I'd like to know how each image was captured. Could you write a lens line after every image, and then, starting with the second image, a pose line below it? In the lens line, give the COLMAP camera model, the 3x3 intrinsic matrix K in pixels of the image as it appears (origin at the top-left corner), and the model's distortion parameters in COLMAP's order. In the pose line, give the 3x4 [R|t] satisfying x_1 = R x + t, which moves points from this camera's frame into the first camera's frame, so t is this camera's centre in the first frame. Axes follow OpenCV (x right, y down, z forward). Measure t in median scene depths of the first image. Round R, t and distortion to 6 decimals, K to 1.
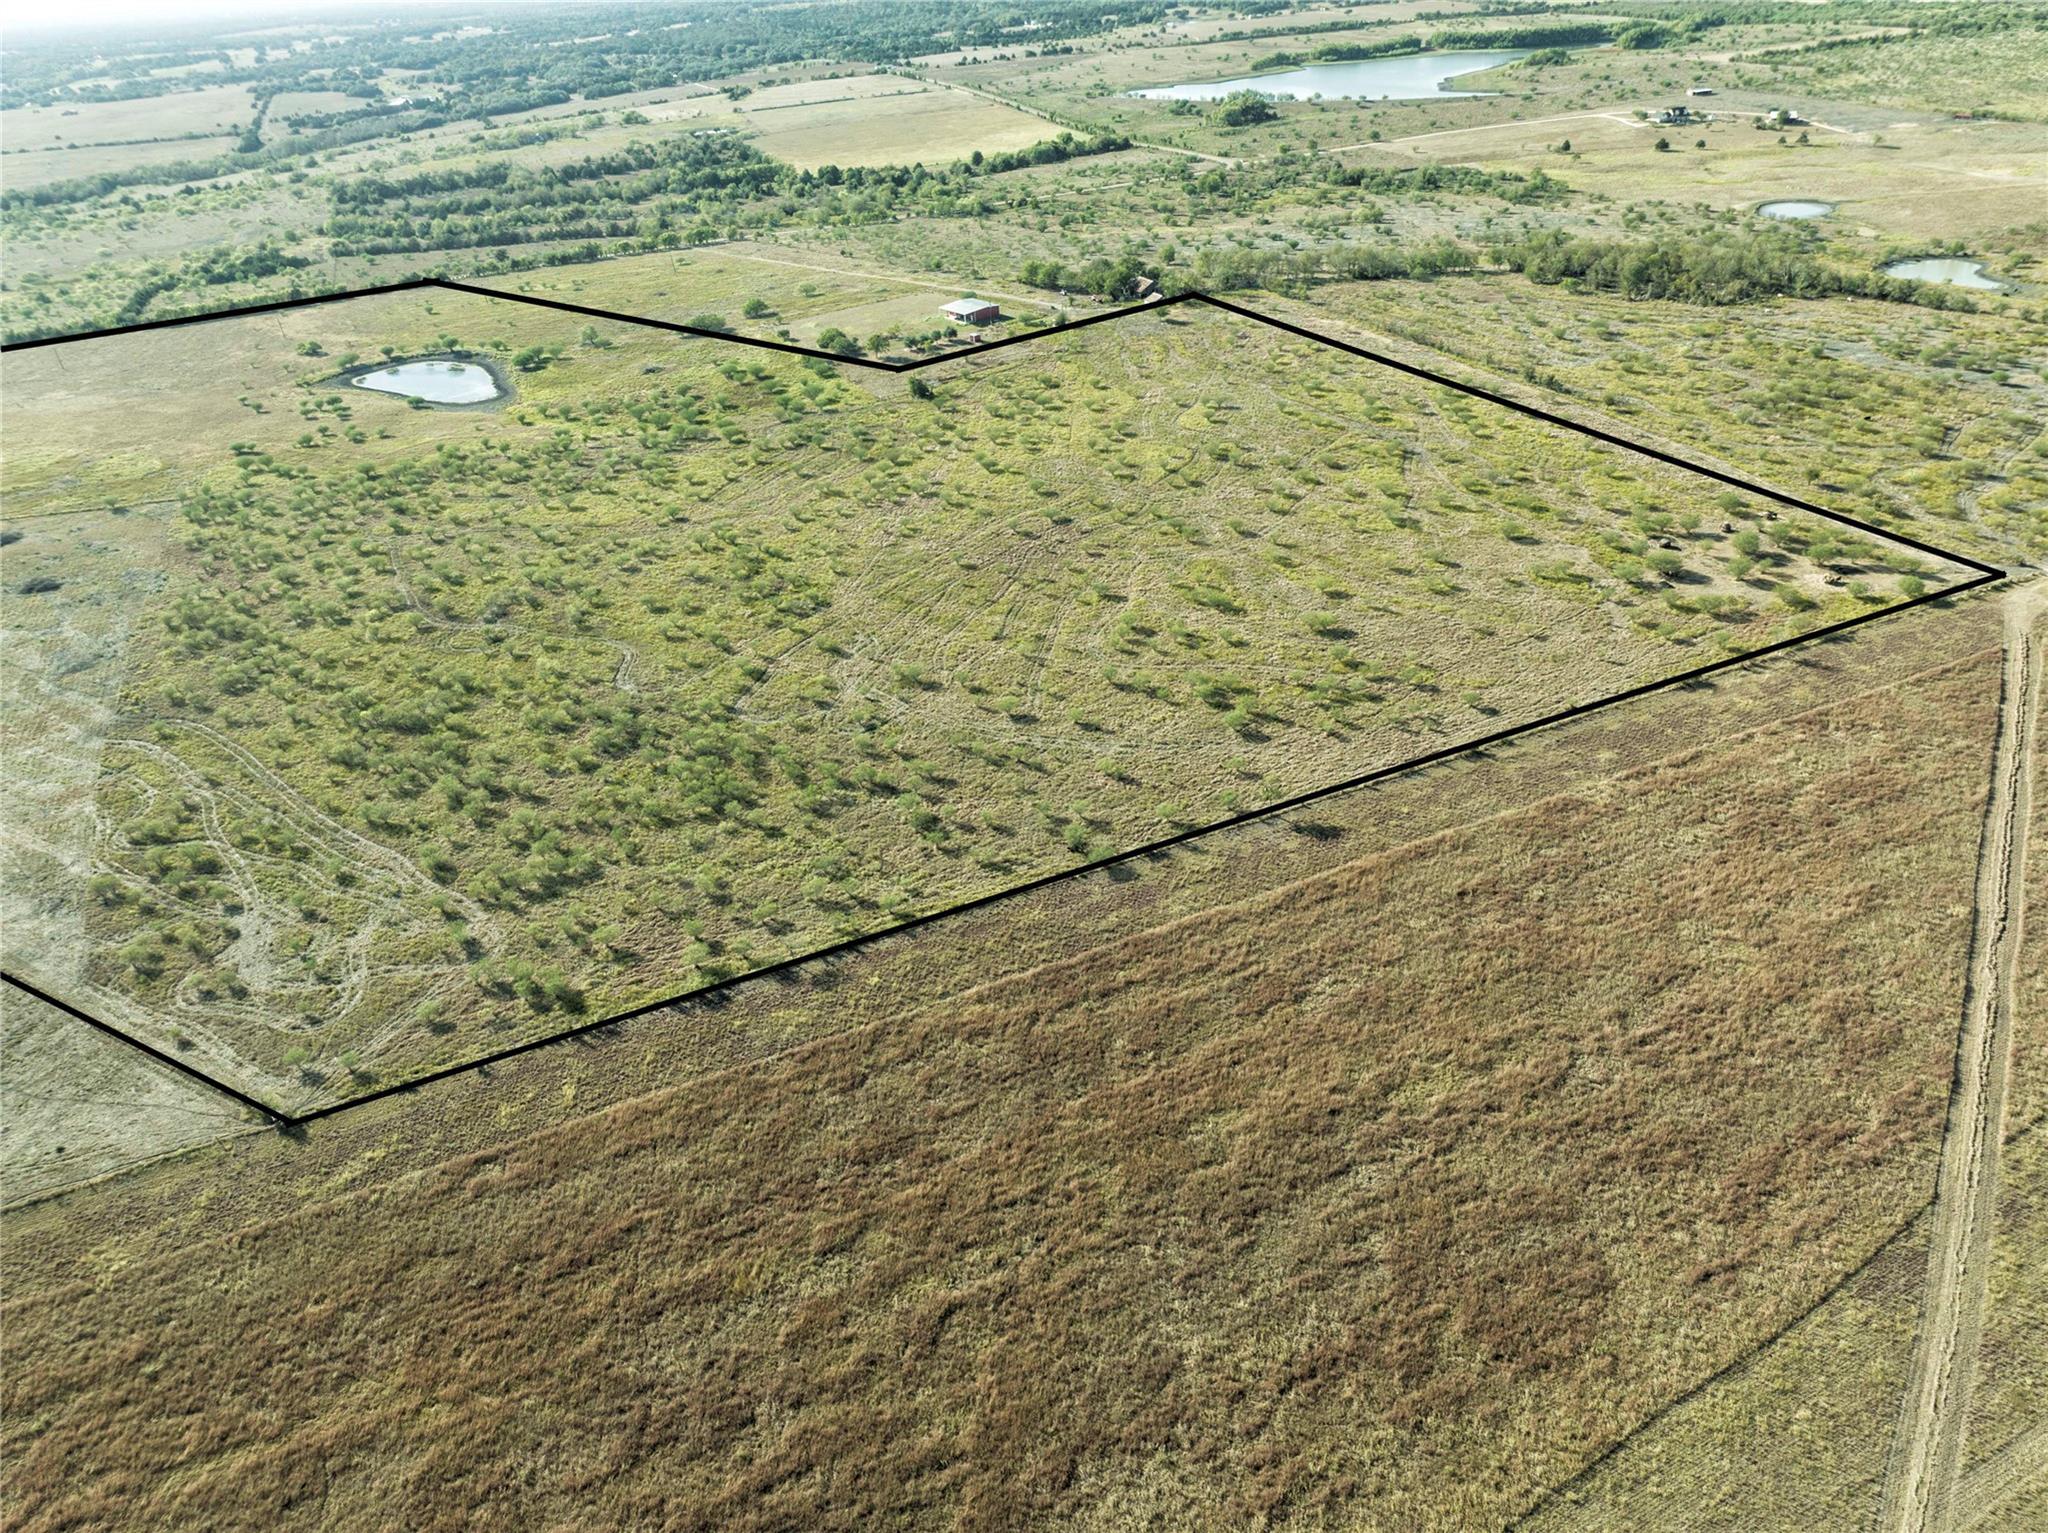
lens RADIAL K [[1417.3, 0, 1014.7], [0, 1417.3, 762.4], [0, 0, 1]] dist [-0.059059, 0.035631]
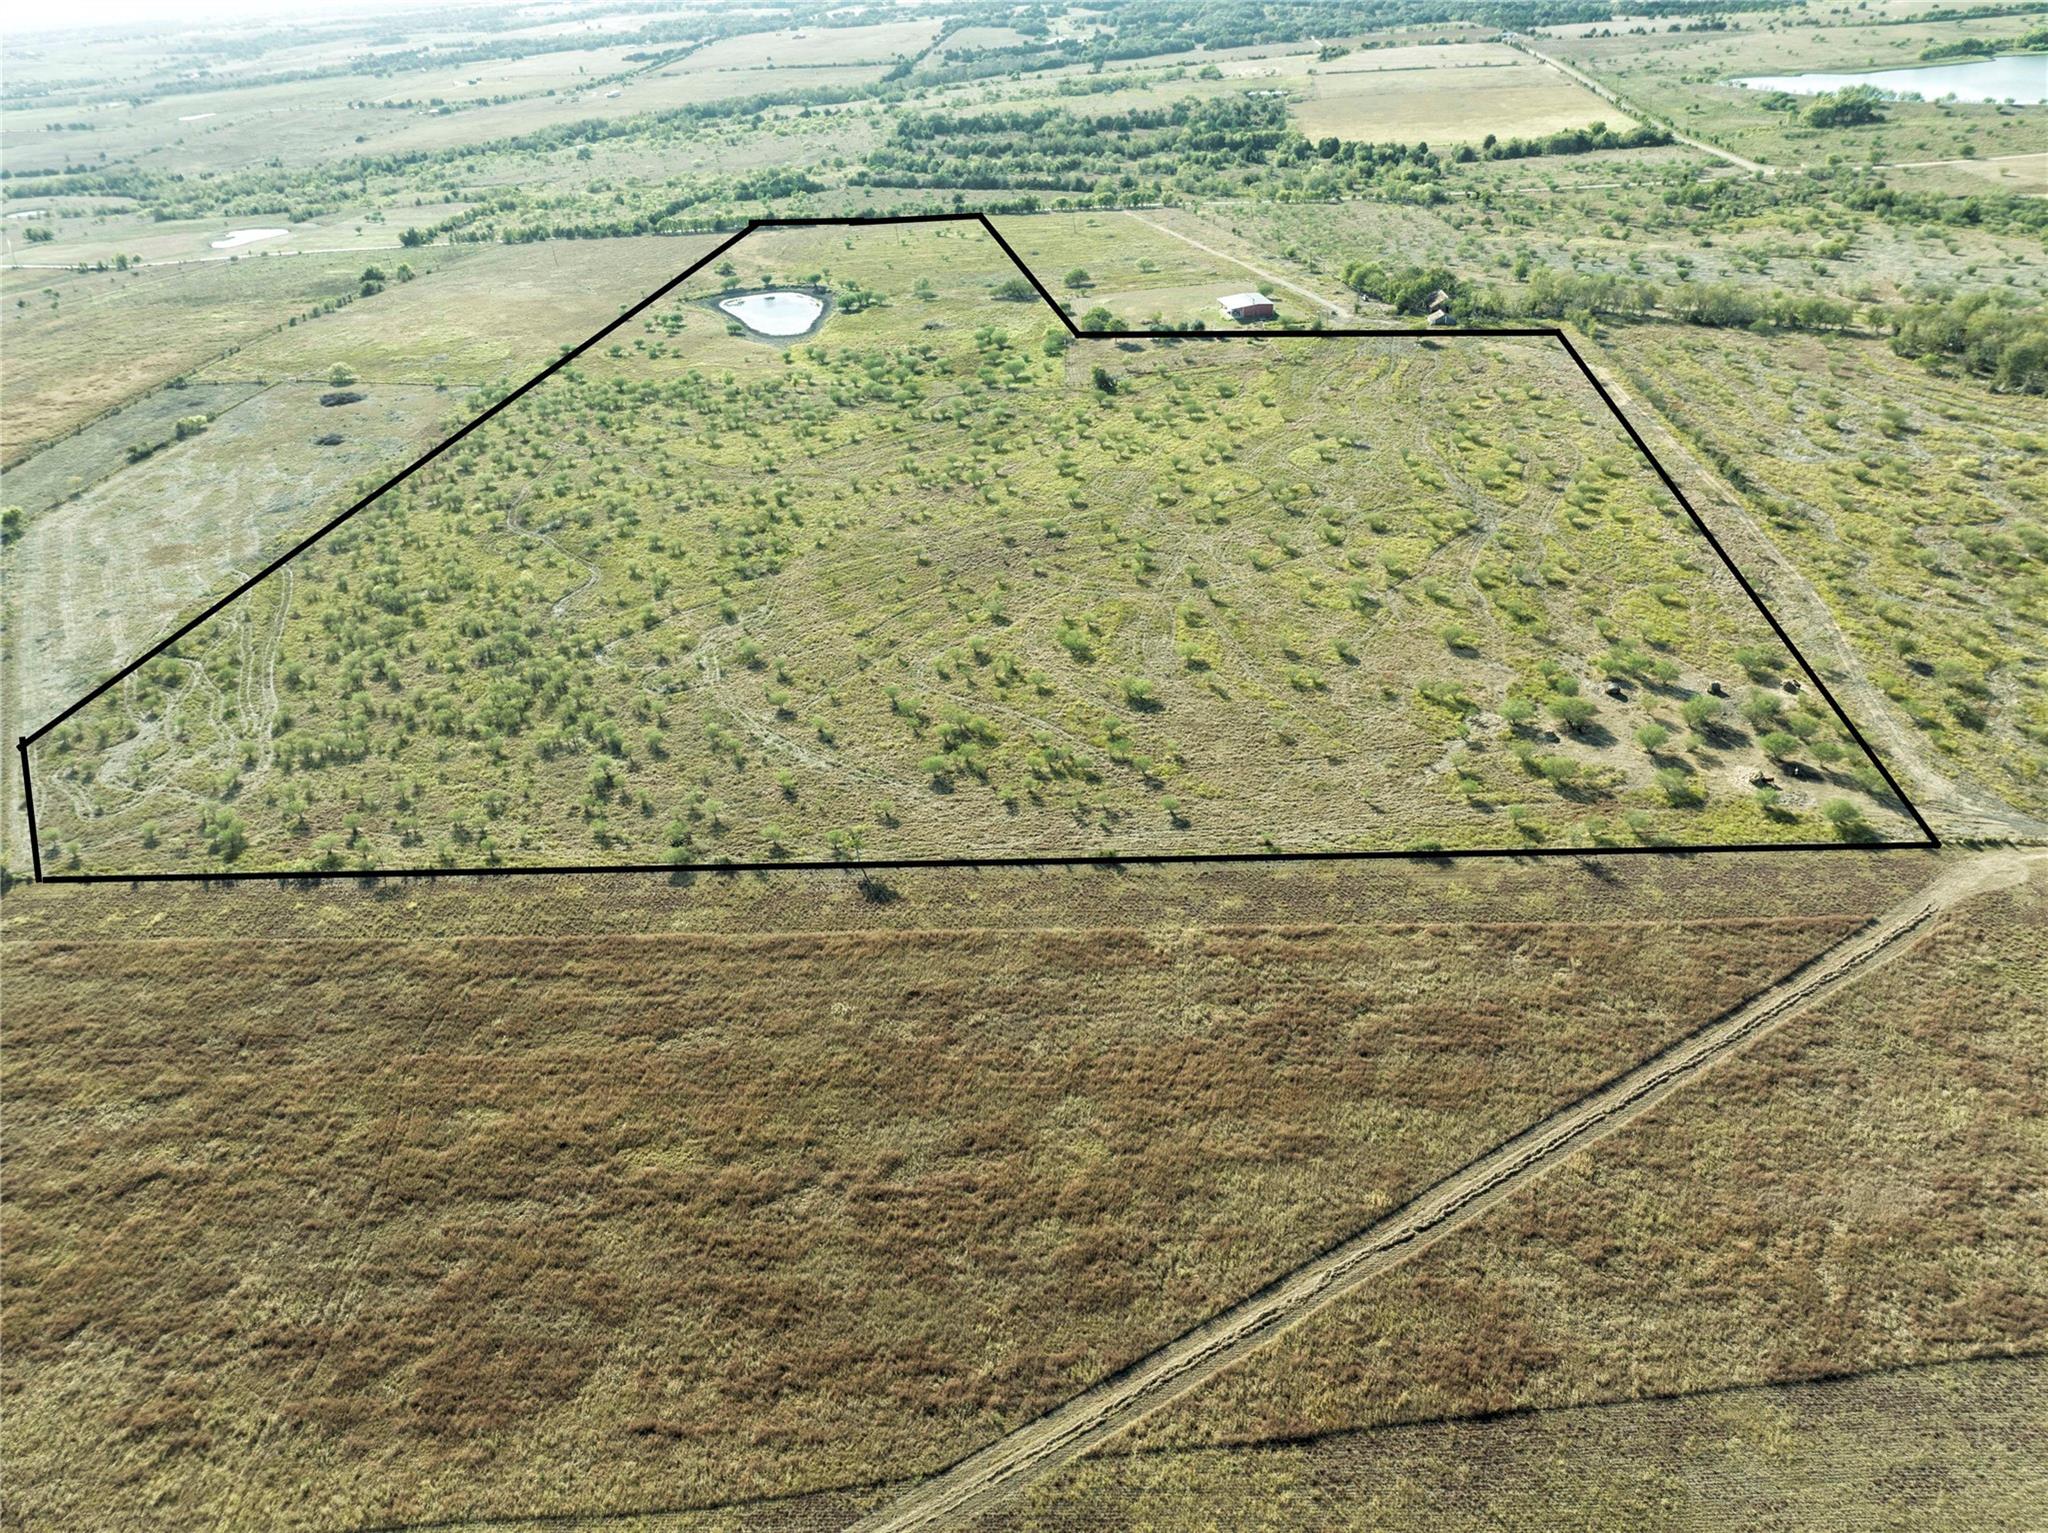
lens RADIAL K [[1417.3, 0, 1014.7], [0, 1417.3, 762.4], [0, 0, 1]] dist [-0.059059, 0.035631]
pose [[0.891395, 0.239487, -0.384786, 0.430012], [-0.227882, 0.970699, 0.076243, -0.087750], [0.391771, 0.019723, 0.919851, 0.096381]]
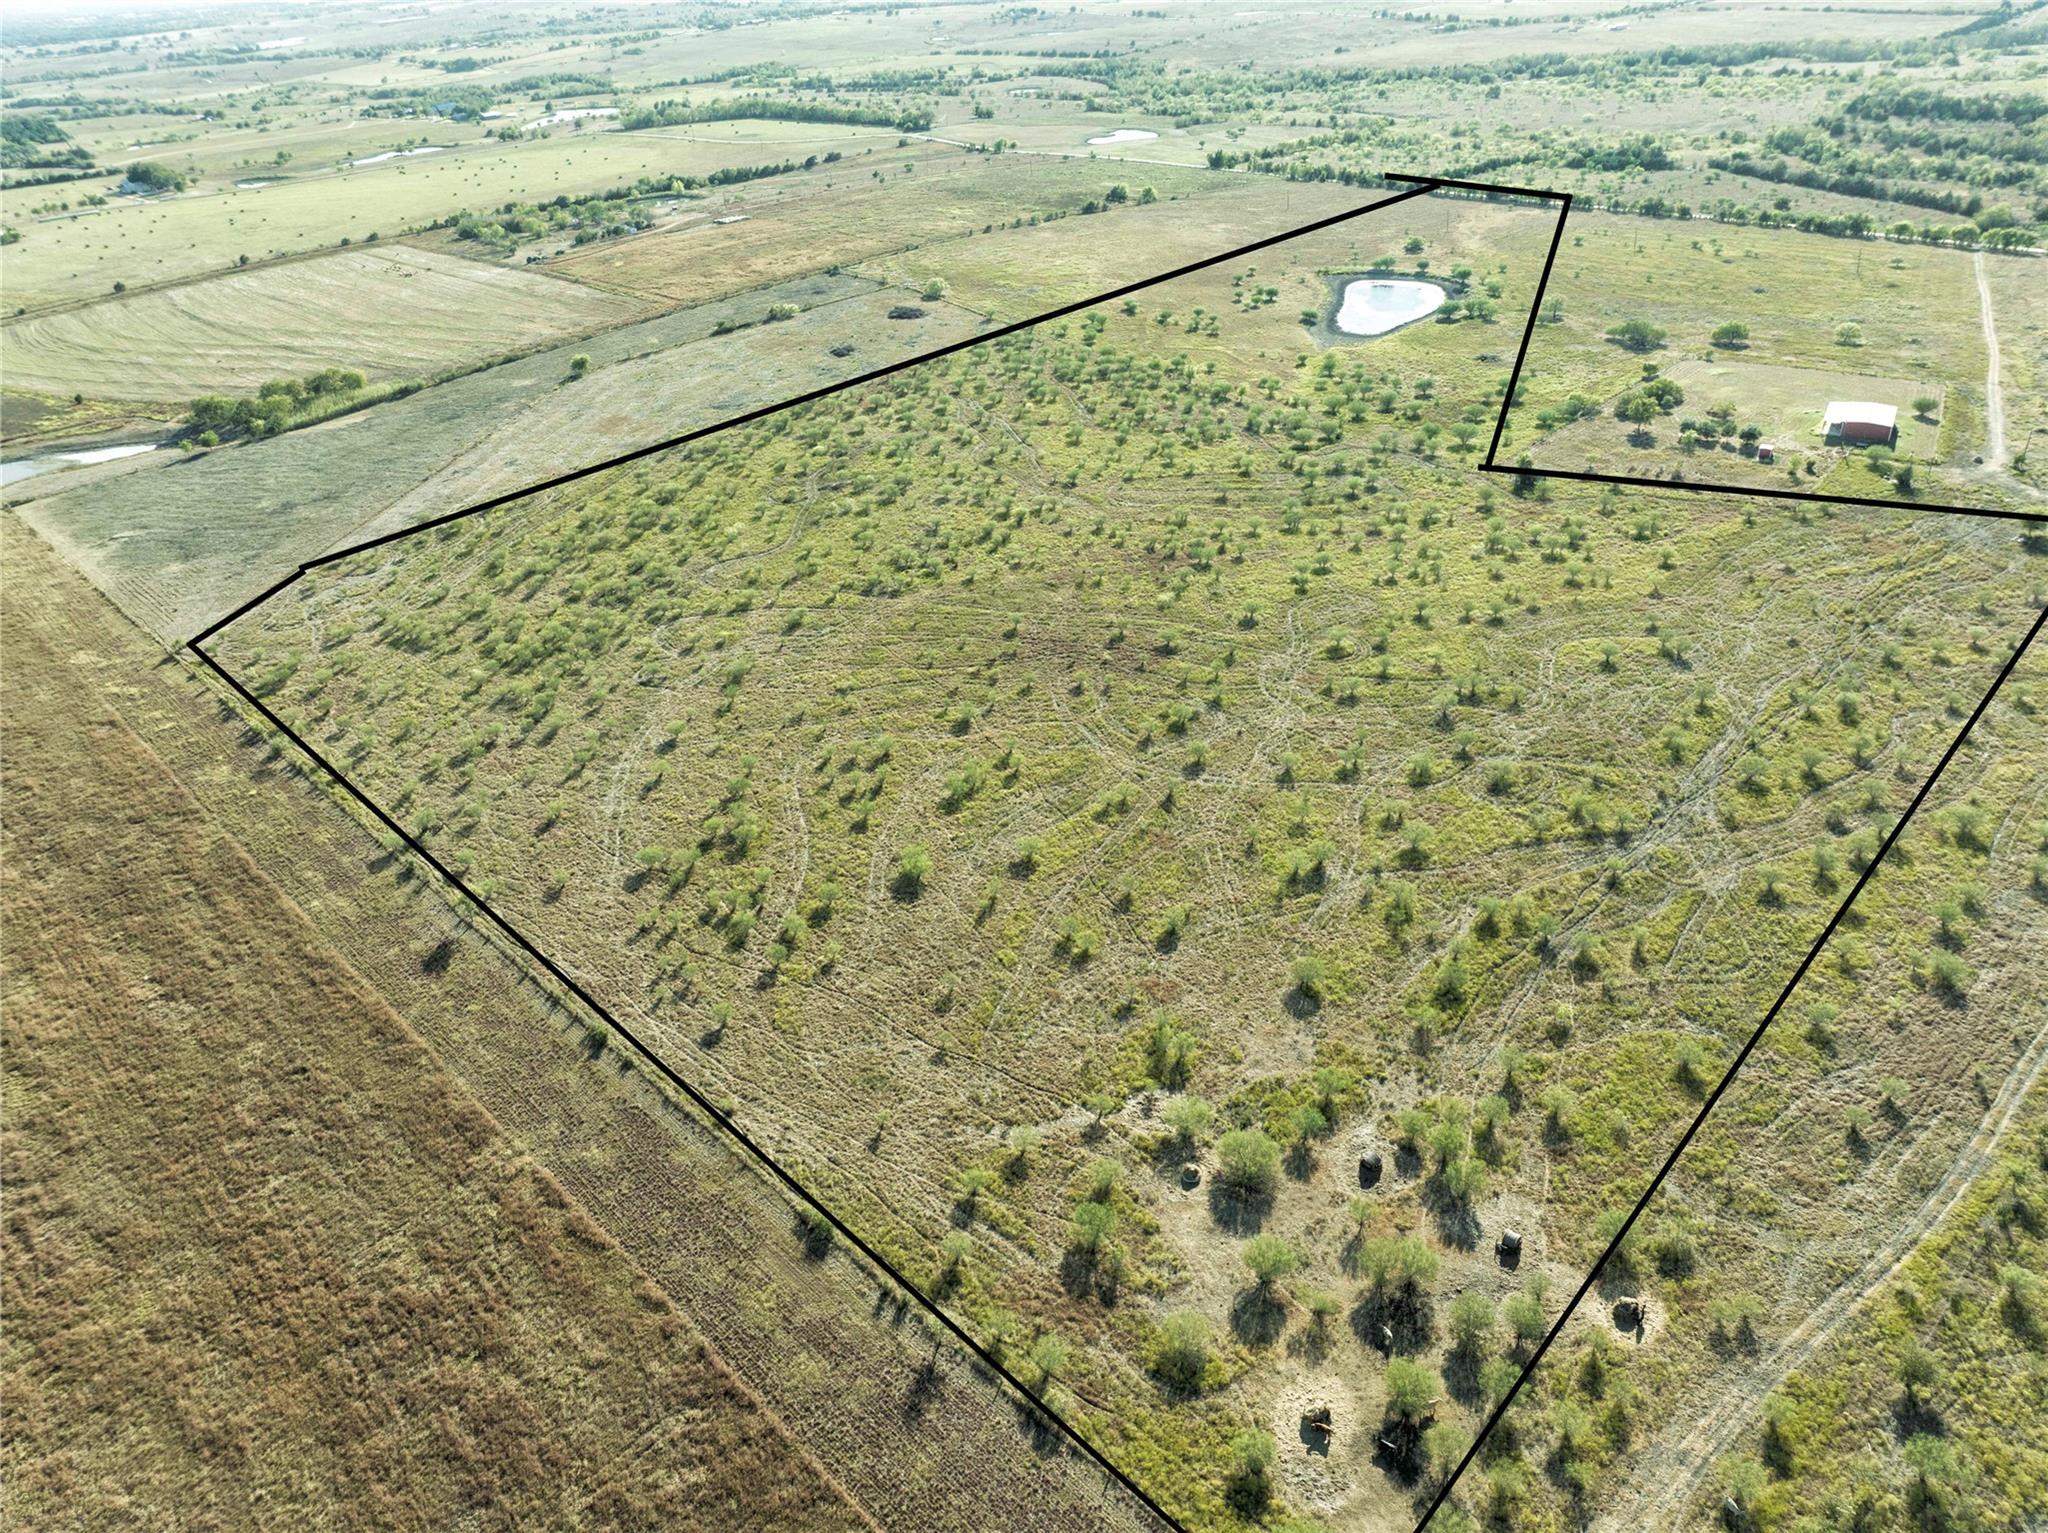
lens RADIAL K [[1399.3, 0, 1024.0], [0, 1399.3, 766.5], [0, 0, 1]] dist [-0.039521, 0.004200]
pose [[0.383092, 0.520508, -0.763093, 0.661697], [-0.445393, 0.827828, 0.341065, -0.358839], [0.809237, 0.209217, 0.548966, 0.516695]]
